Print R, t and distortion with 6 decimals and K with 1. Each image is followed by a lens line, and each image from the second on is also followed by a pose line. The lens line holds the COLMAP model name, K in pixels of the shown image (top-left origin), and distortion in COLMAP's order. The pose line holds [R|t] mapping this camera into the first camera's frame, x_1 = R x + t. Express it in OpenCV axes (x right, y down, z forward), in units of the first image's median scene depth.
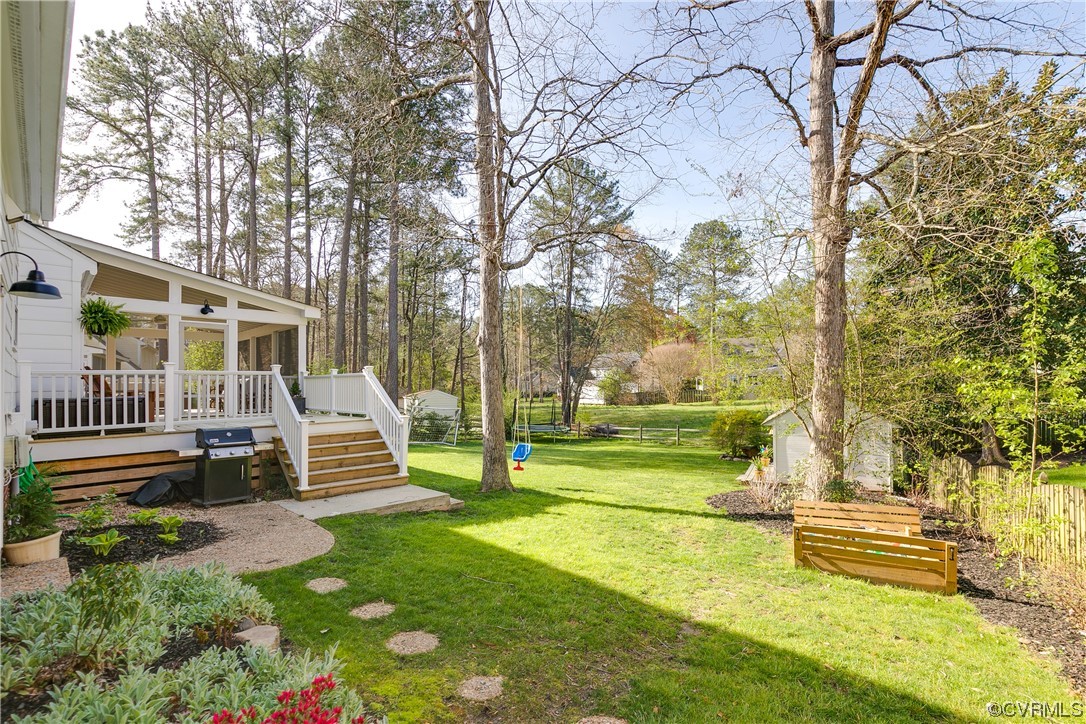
lens RADIAL K [[493.7, 0, 543.9], [0, 493.7, 372.3], [0, 0, 1]] dist [-0.000227, -0.000001]
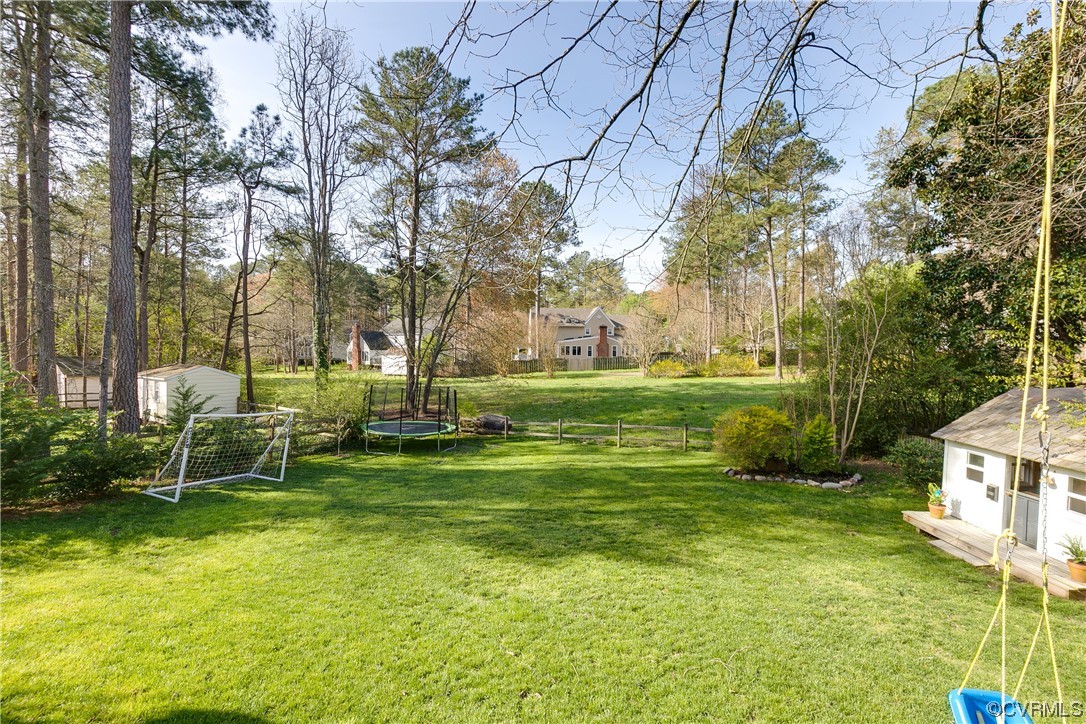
lens RADIAL K [[493.7, 0, 543.9], [0, 493.7, 372.3], [0, 0, 1]] dist [-0.000227, -0.000001]
pose [[0.908117, 0.002750, 0.418708, -0.081364], [-0.020057, 0.999116, 0.036939, 0.009260], [-0.418236, -0.041943, 0.907370, 0.251009]]
